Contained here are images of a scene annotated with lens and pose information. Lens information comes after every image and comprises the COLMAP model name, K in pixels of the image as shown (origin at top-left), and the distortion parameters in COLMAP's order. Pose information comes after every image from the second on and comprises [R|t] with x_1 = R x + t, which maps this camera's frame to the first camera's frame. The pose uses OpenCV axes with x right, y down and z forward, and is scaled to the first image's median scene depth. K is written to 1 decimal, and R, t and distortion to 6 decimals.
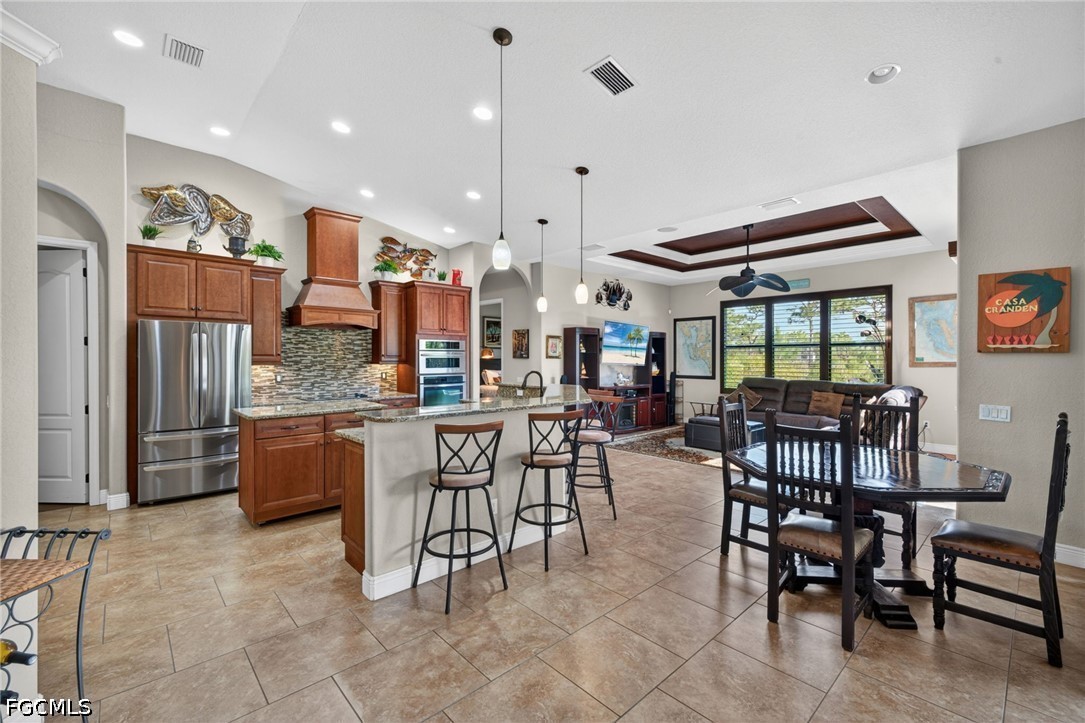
lens RADIAL K [[457.1, 0, 540.5], [0, 457.1, 362.2], [0, 0, 1]] dist [0.008649, -0.001982]
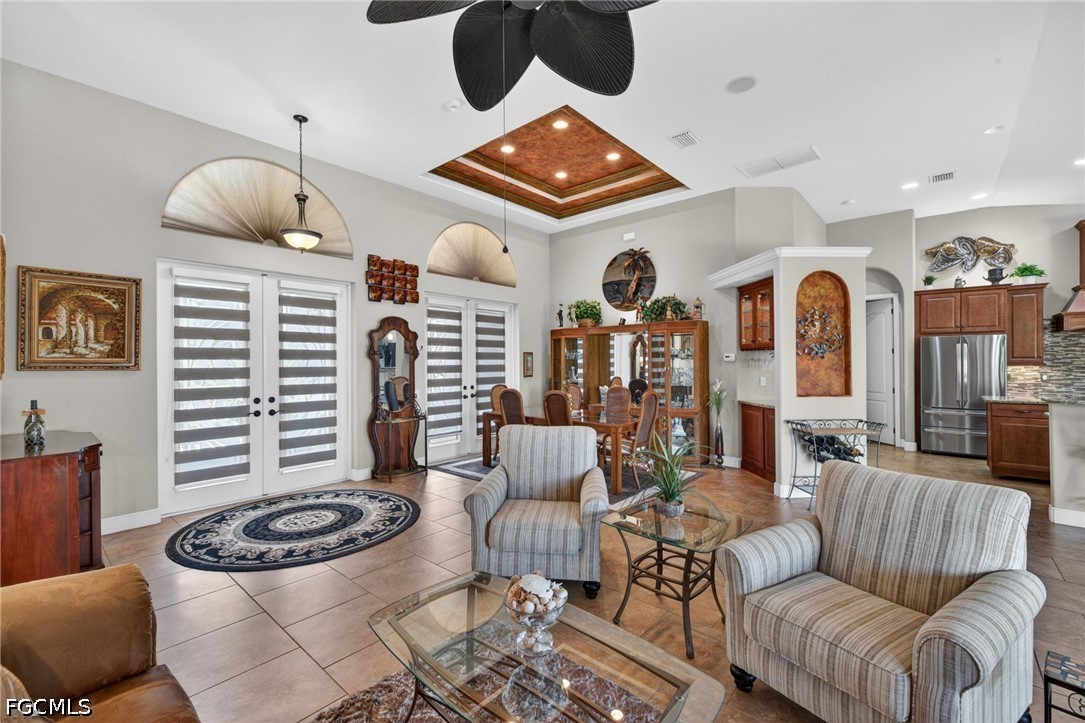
lens RADIAL K [[457.1, 0, 534.7], [0, 457.1, 361.2], [0, 0, 1]] dist [0.008649, -0.001982]
pose [[0.103965, -0.004226, -0.994572, 0.380167], [-0.000001, 0.999991, -0.004249, -0.000695], [0.994581, 0.000443, 0.103964, -0.333901]]
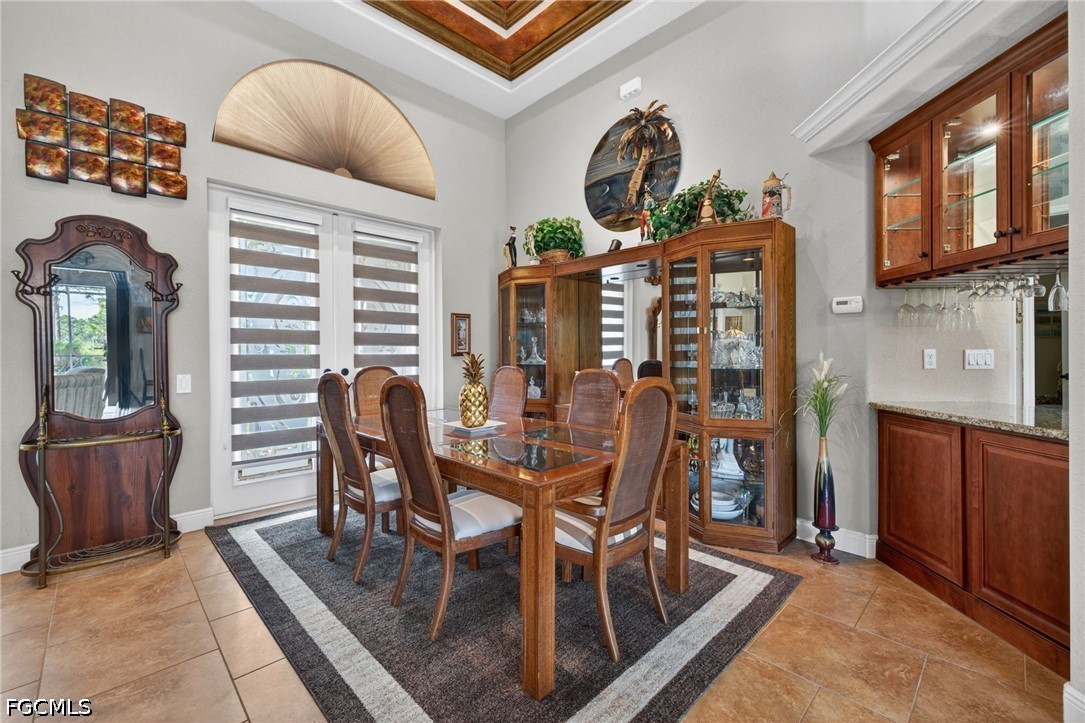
lens RADIAL K [[457.1, 0, 536.1], [0, 457.1, 355.7], [0, 0, 1]] dist [0.008649, -0.001982]
pose [[0.025437, 0.002393, -0.999674, -0.092553], [-0.001599, 0.999996, 0.002353, 0.032275], [0.999675, 0.001538, 0.025441, -0.135587]]
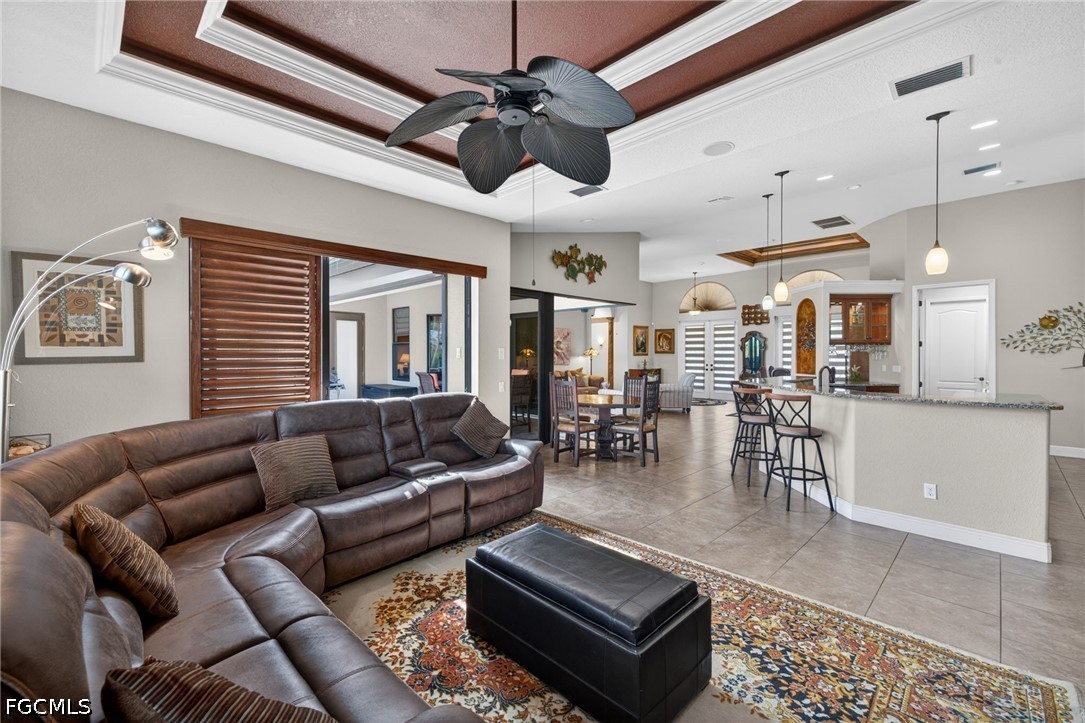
lens RADIAL K [[457.1, 0, 535.8], [0, 457.1, 354.8], [0, 0, 1]] dist [0.008649, -0.001982]
pose [[-0.999353, 0.000017, -0.035976, 0.465702], [-0.000430, 0.999923, 0.012399, -0.013421], [0.035974, 0.012407, -0.999276, 1.374451]]
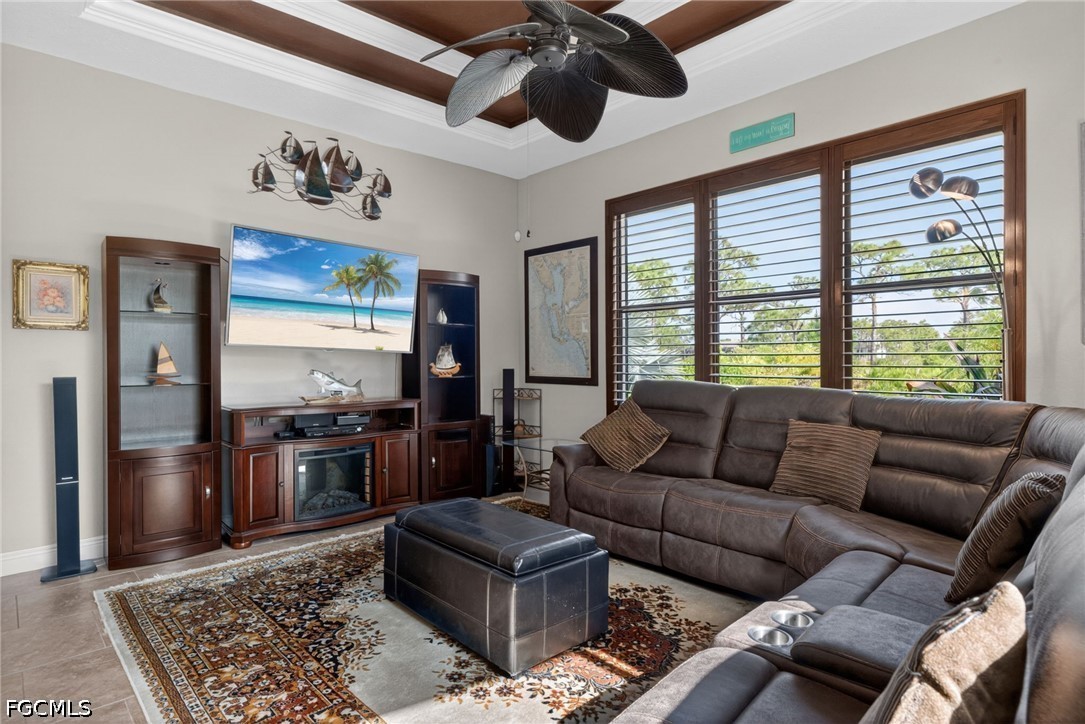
lens RADIAL K [[589.2, 0, 541.7], [0, 589.2, 359.1], [0, 0, 1]] dist [0.018258, -0.002055]
pose [[0.999965, -0.005844, 0.006060, 0.461339], [0.005879, 0.999966, -0.005697, 0.022429], [-0.006026, 0.005732, 0.999965, 0.638628]]
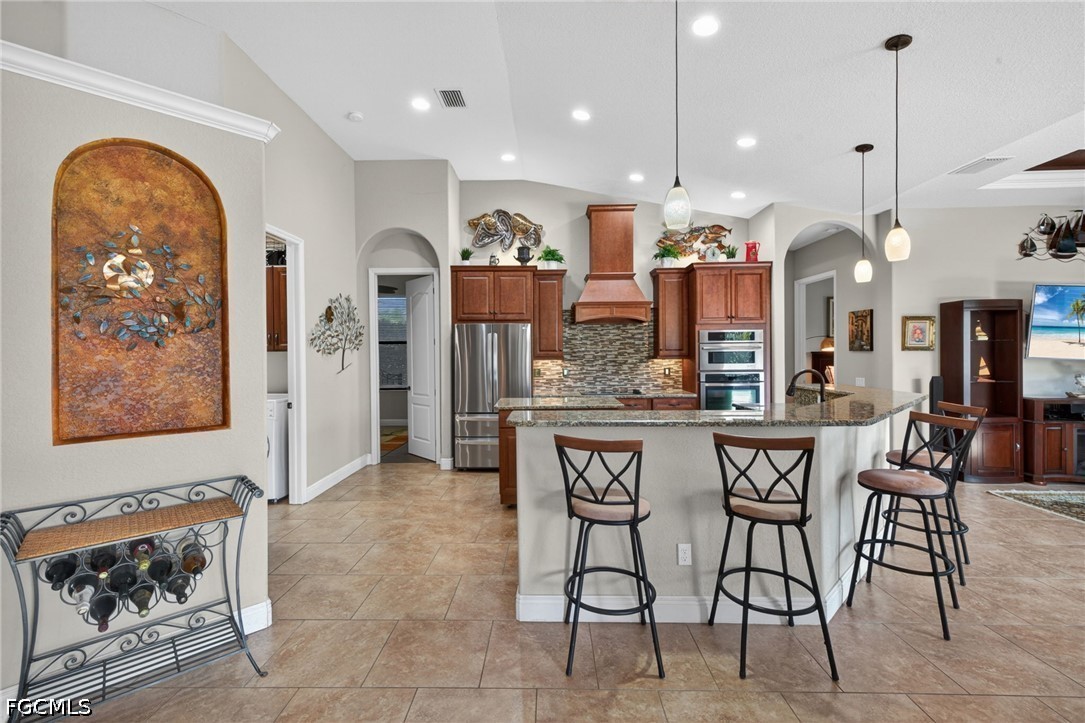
lens RADIAL K [[466.8, 0, 537.9], [0, 466.8, 357.6], [0, 0, 1]] dist [0.011188, -0.000282]
pose [[0.720646, -0.001053, -0.693302, 0.121184], [0.002932, 0.999995, 0.001529, -0.000642], [0.693297, -0.003135, 0.720645, 0.143570]]
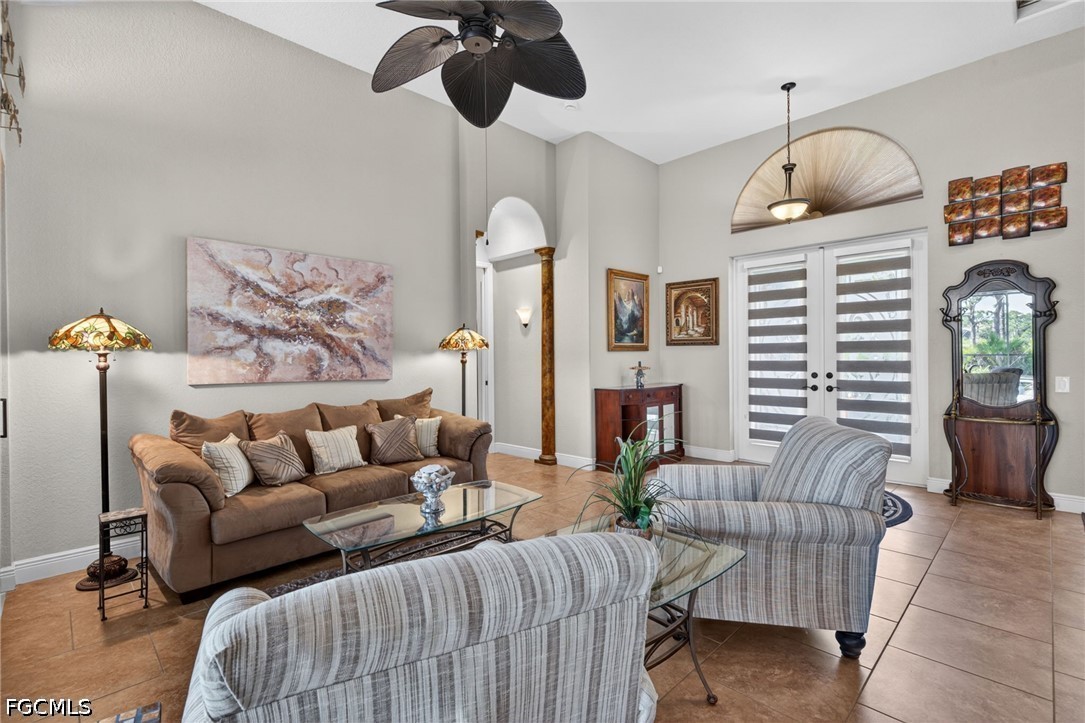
lens RADIAL K [[497.1, 0, 543.4], [0, 497.1, 361.0], [0, 0, 1]] dist [0.002154, 0.001032]
pose [[-0.999035, 0.009672, -0.042850, 0.074188], [0.008928, 0.999806, 0.017531, 0.018523], [0.043012, 0.017131, -0.998928, 0.083048]]
